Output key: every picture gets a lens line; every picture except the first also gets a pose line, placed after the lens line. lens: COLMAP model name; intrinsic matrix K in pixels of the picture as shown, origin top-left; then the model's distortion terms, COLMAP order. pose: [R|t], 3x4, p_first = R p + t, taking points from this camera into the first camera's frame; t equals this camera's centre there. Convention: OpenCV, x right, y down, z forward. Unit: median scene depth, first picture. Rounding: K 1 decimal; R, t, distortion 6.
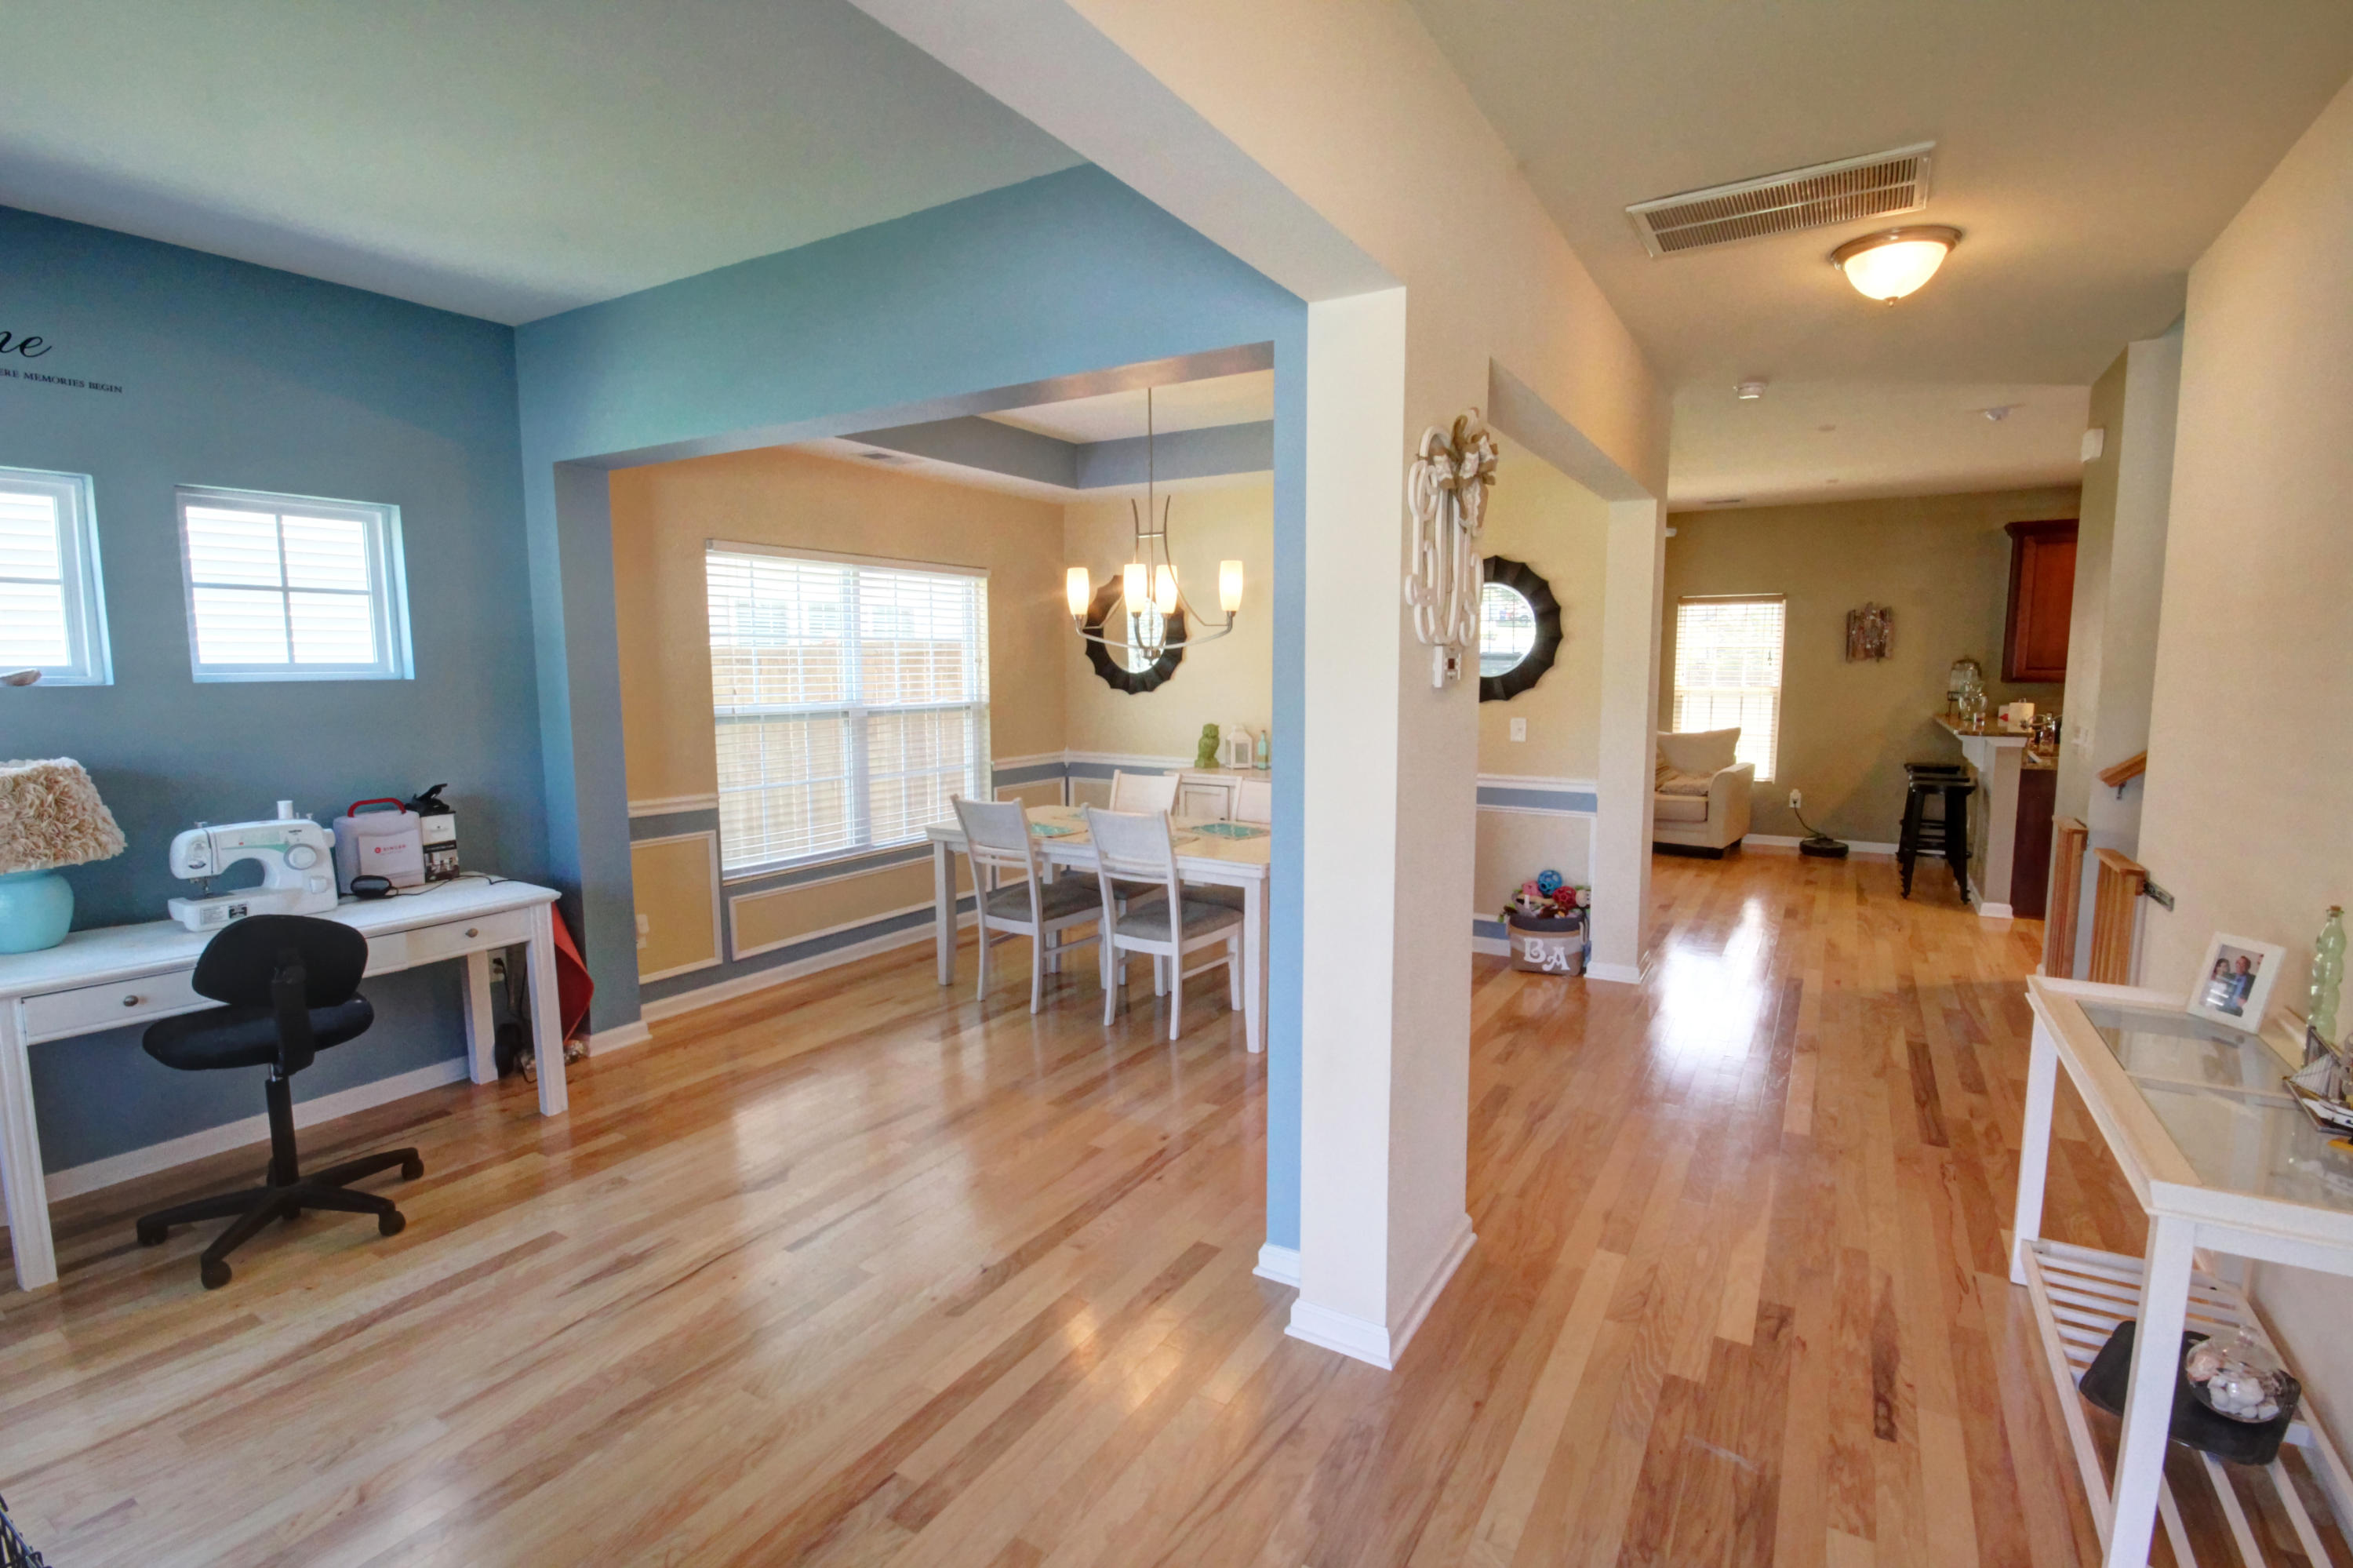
lens RADIAL K [[1105.0, 0, 1164.0], [0, 1105.0, 777.5], [0, 0, 1]] dist [-0.019605, -0.000329]
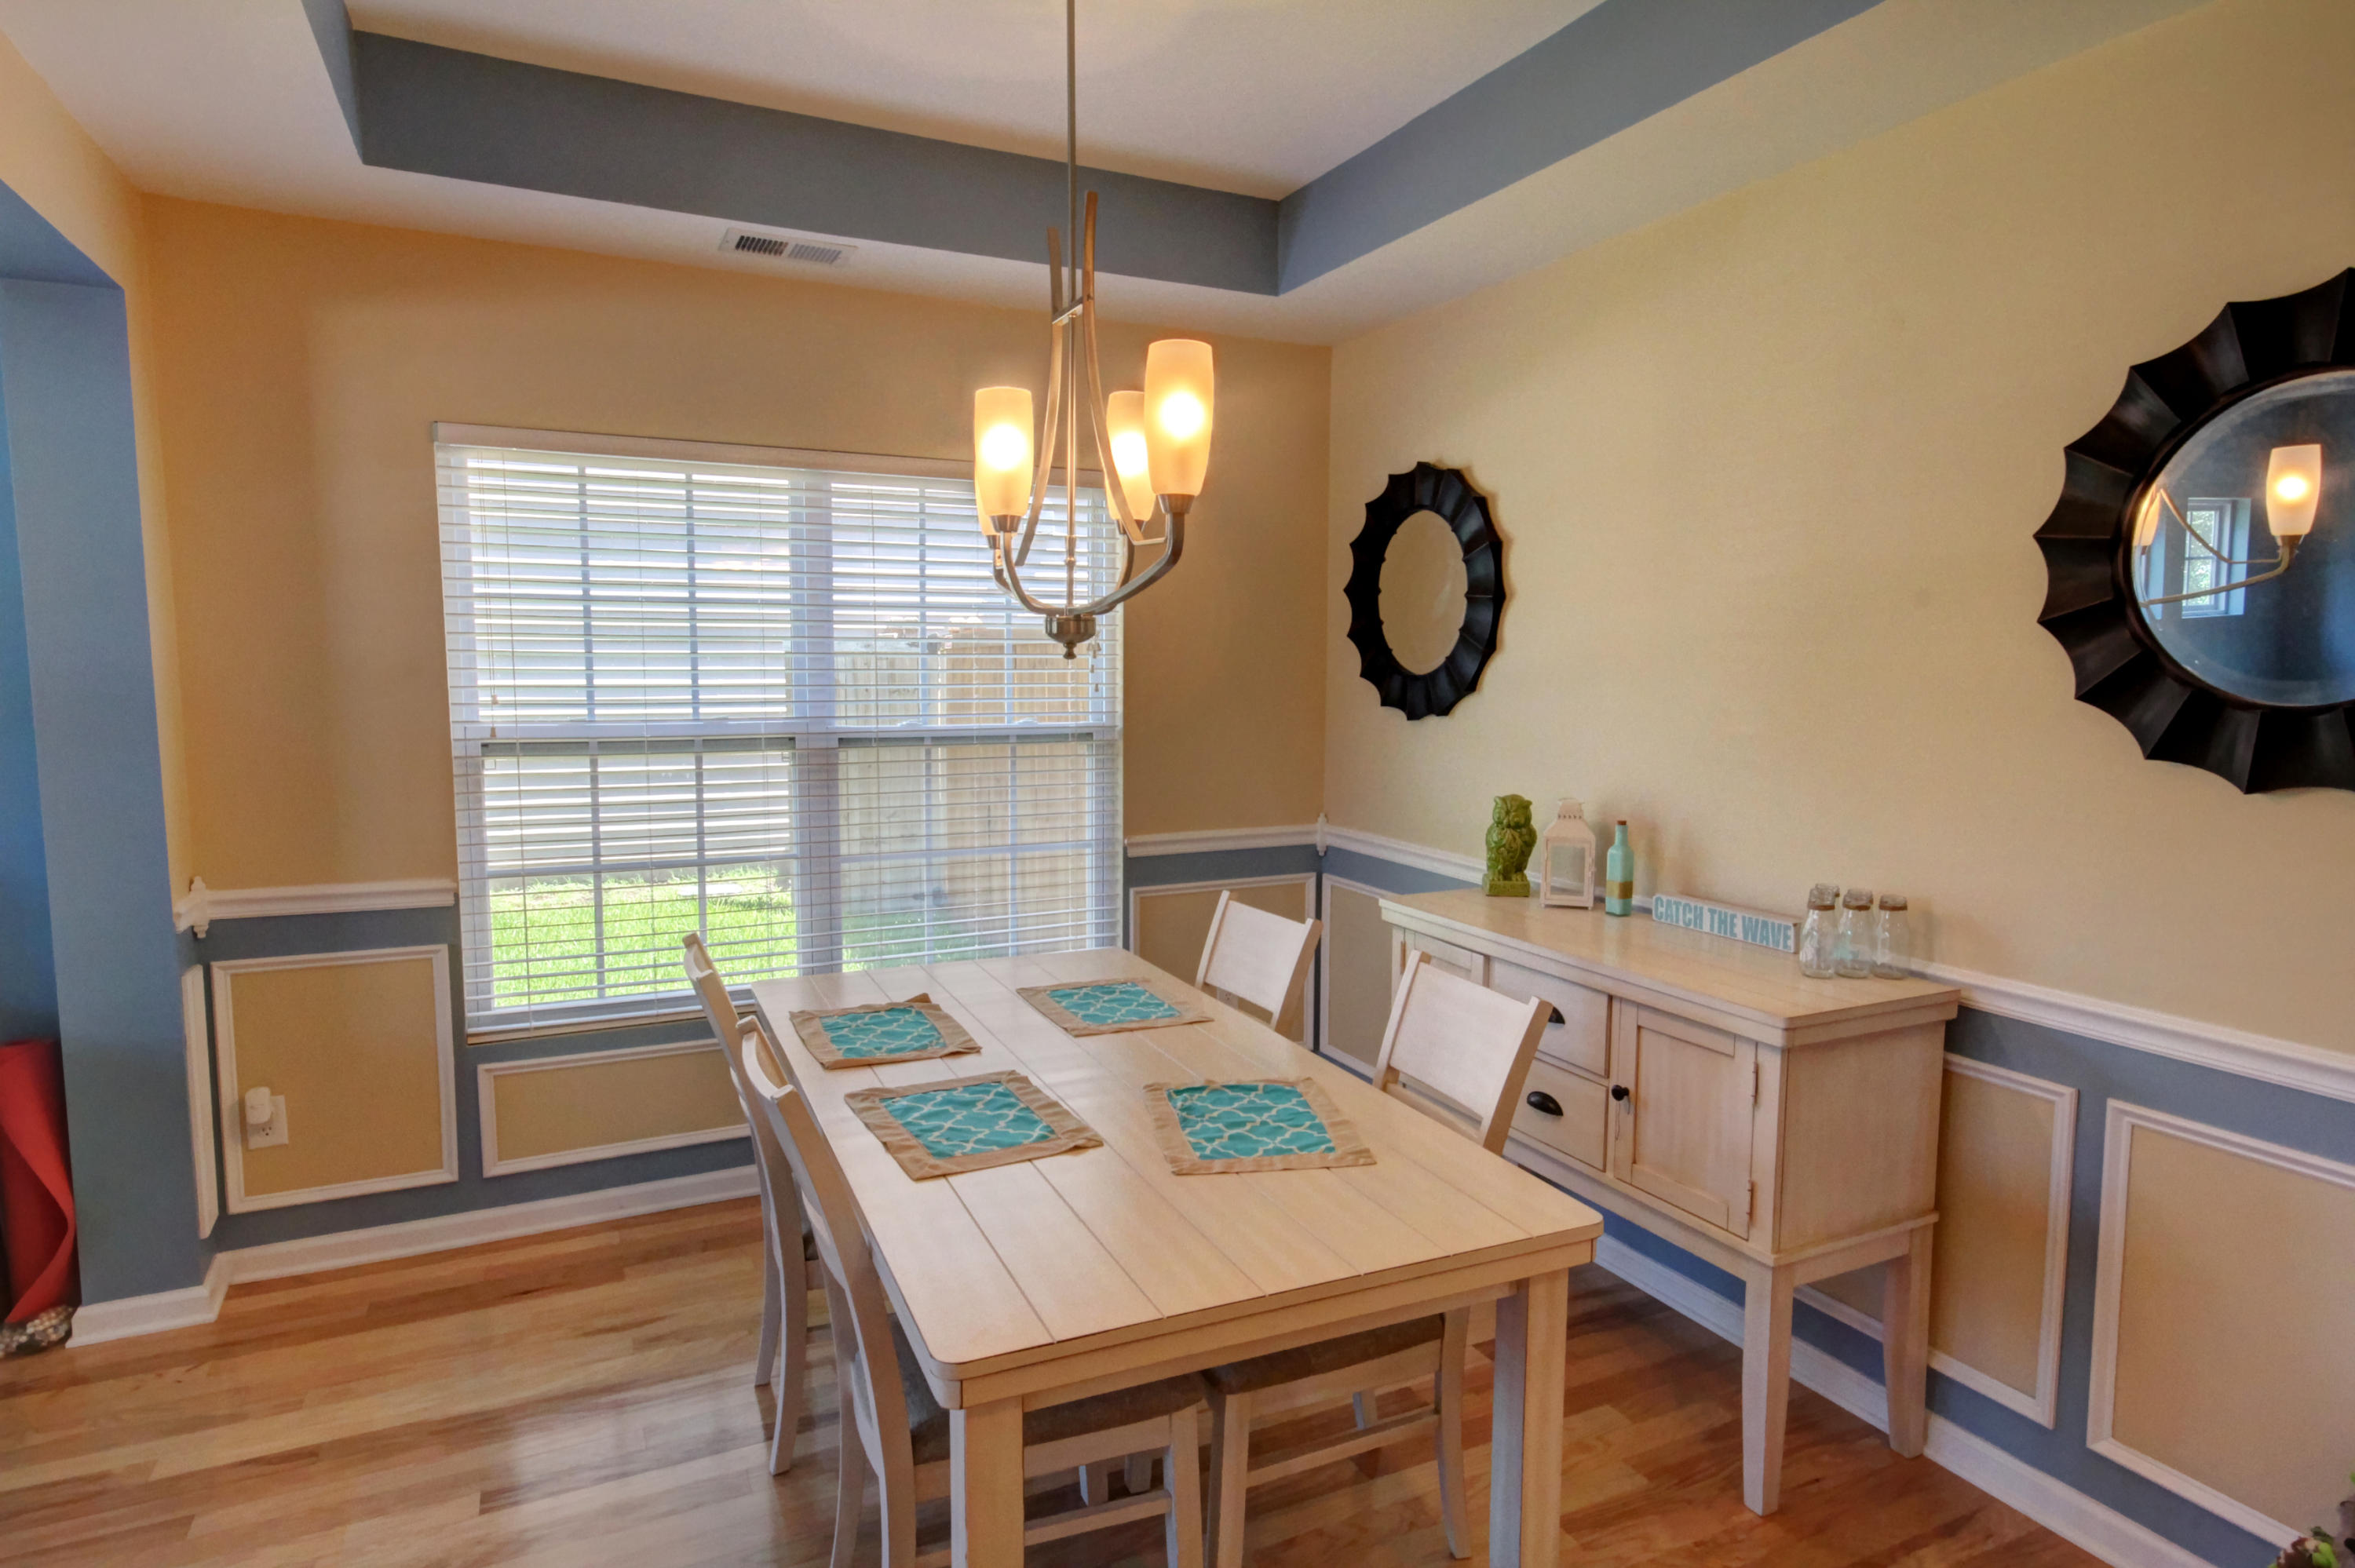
lens RADIAL K [[1337.6, 0, 1178.0], [0, 1337.6, 787.9], [0, 0, 1]] dist [0.004483, 0.001650]
pose [[0.855466, 0.055827, -0.514840, 0.222093], [-0.062158, 0.998054, 0.004942, -0.050015], [0.514114, 0.027774, 0.857272, 0.529670]]
